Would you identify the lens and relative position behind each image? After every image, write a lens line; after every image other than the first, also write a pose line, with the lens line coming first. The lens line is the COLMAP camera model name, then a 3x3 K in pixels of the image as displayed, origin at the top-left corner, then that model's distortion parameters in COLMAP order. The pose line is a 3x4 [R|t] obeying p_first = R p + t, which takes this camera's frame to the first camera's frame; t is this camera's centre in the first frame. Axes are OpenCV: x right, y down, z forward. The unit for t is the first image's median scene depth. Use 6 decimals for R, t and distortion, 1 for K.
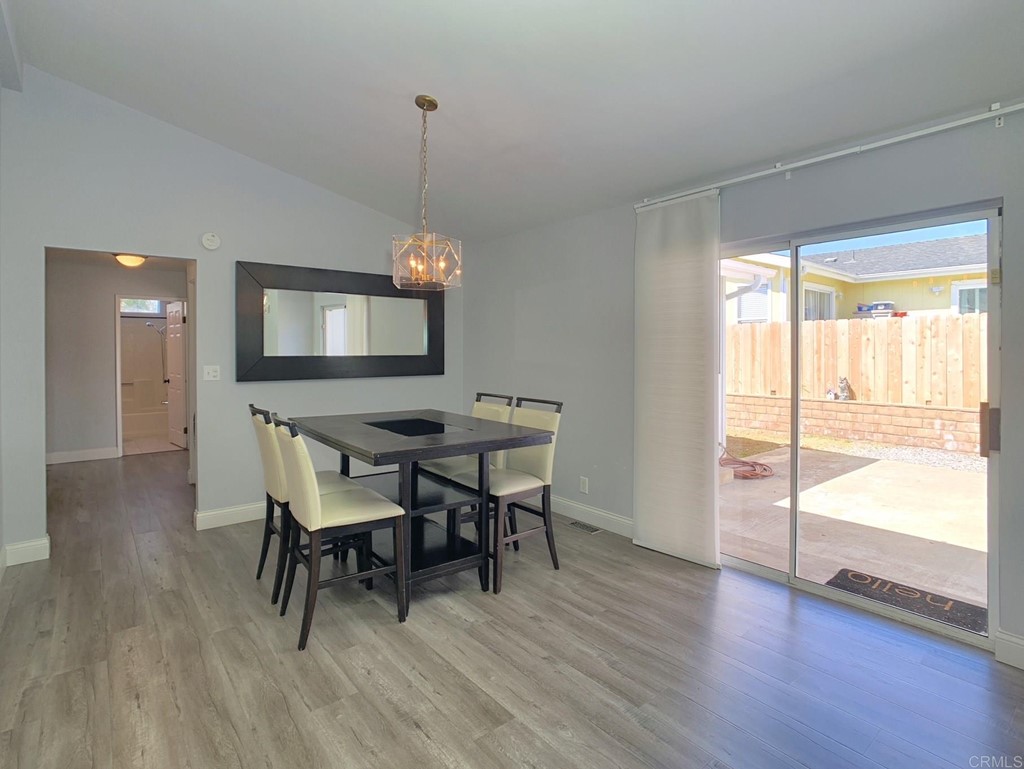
lens RADIAL K [[526.4, 0, 510.5], [0, 526.4, 354.9], [0, 0, 1]] dist [-0.025781, 0.014246]
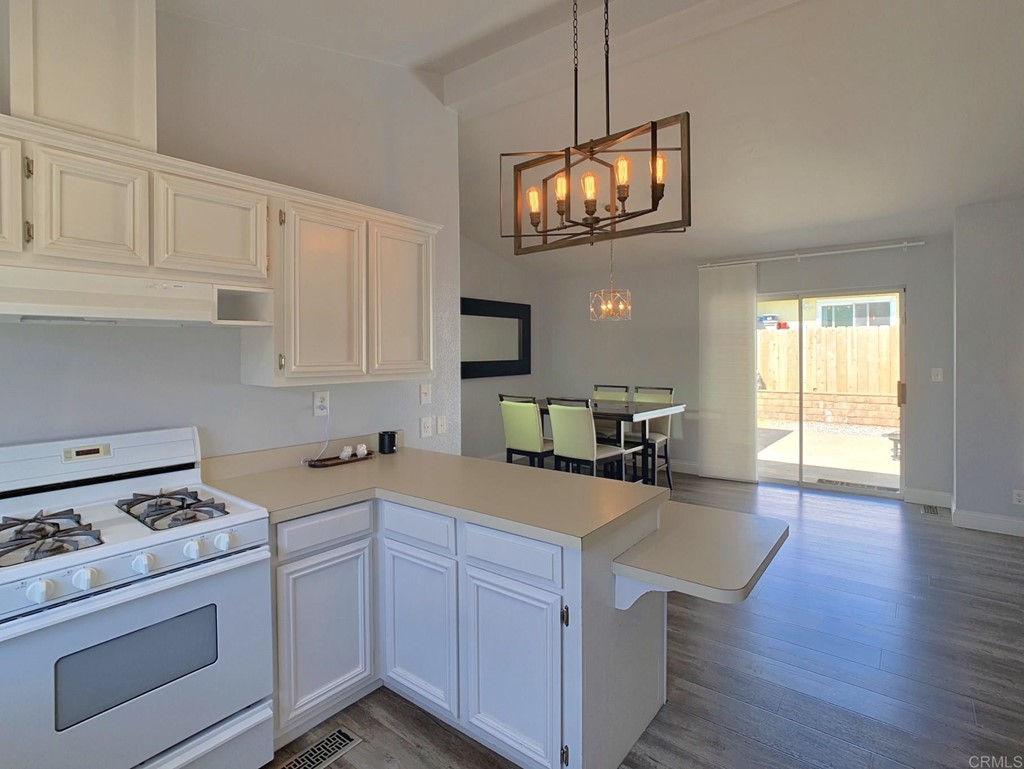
lens RADIAL K [[526.4, 0, 510.5], [0, 526.4, 354.9], [0, 0, 1]] dist [-0.025781, 0.014246]
pose [[0.976588, -0.008030, 0.214970, -0.320798], [0.008645, 0.999961, -0.001919, -0.006822], [-0.214946, 0.003732, 0.976619, -0.214379]]
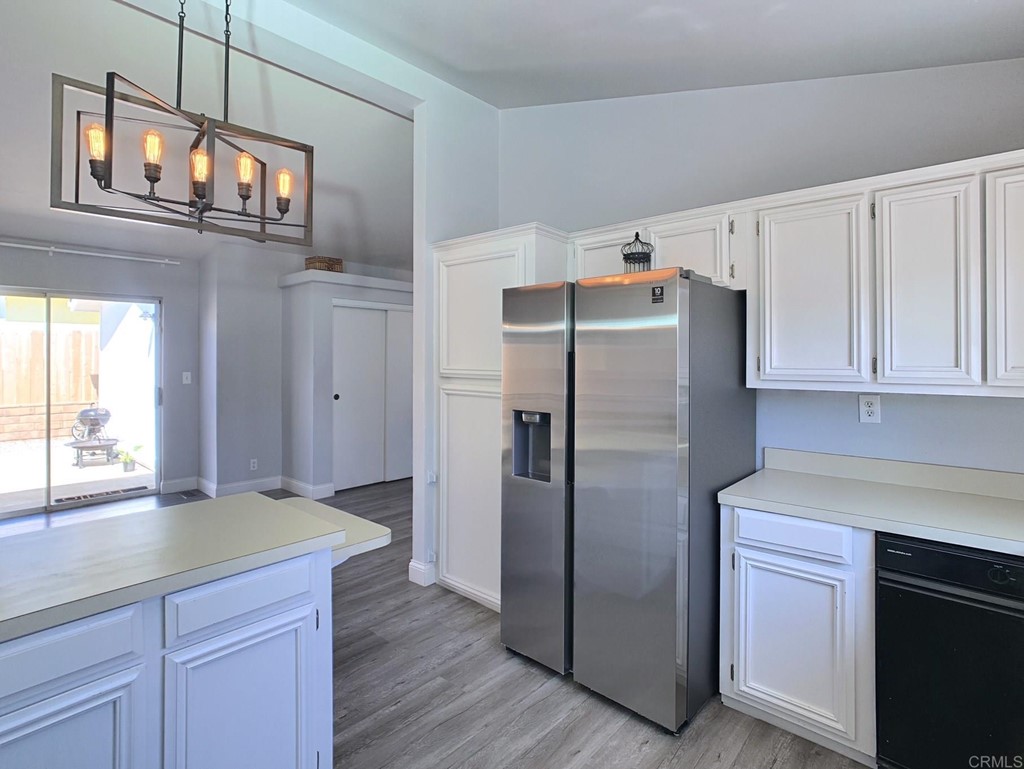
lens RADIAL K [[526.4, 0, 510.5], [0, 526.4, 354.9], [0, 0, 1]] dist [-0.025781, 0.014246]
pose [[-0.139642, 0.001094, 0.990201, -0.479106], [0.007057, 0.999975, -0.000110, -0.008301], [-0.990177, 0.006973, -0.139646, -0.057654]]
